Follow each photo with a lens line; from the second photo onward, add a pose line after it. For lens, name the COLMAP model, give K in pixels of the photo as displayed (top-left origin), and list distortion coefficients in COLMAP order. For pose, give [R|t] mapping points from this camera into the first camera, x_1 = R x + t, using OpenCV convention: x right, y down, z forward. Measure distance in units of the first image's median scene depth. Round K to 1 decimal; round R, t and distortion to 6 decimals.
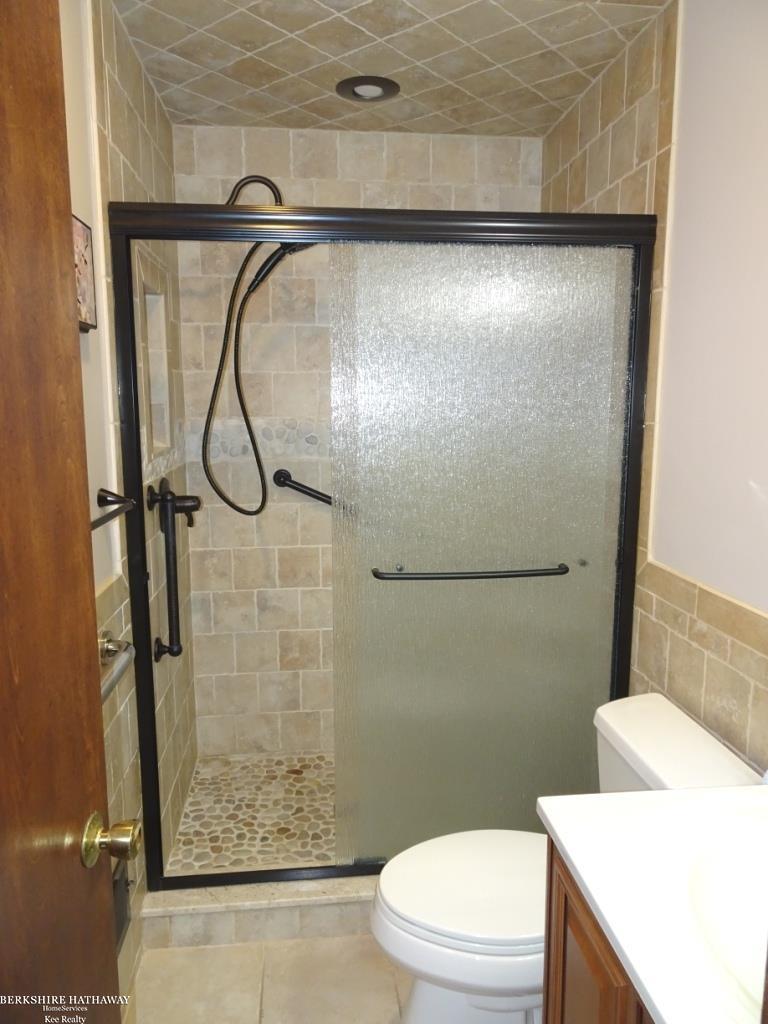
lens RADIAL K [[727.0, 0, 384.6], [0, 727.0, 513.1], [0, 0, 1]] dist [0.010745, -0.001889]
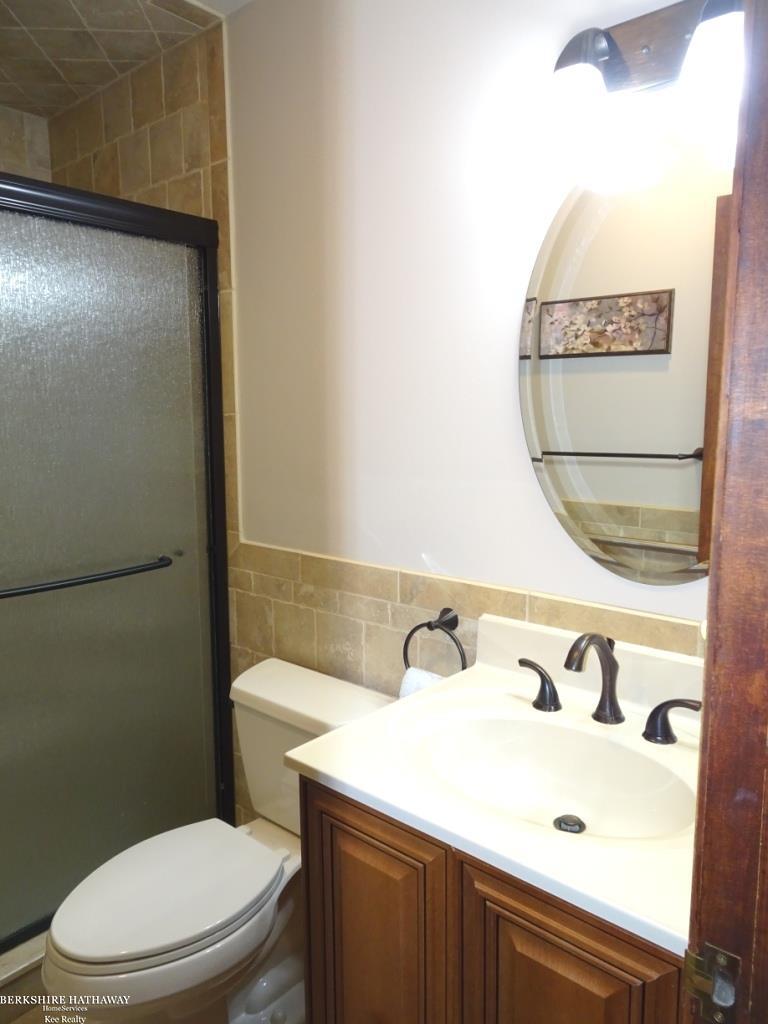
lens RADIAL K [[727.0, 0, 384.0], [0, 727.0, 510.4], [0, 0, 1]] dist [0.010745, -0.001889]
pose [[0.739272, -0.095489, 0.666602, -0.195899], [0.109257, 0.993788, 0.021190, 0.019709], [-0.664485, 0.057165, 0.745112, 0.055650]]
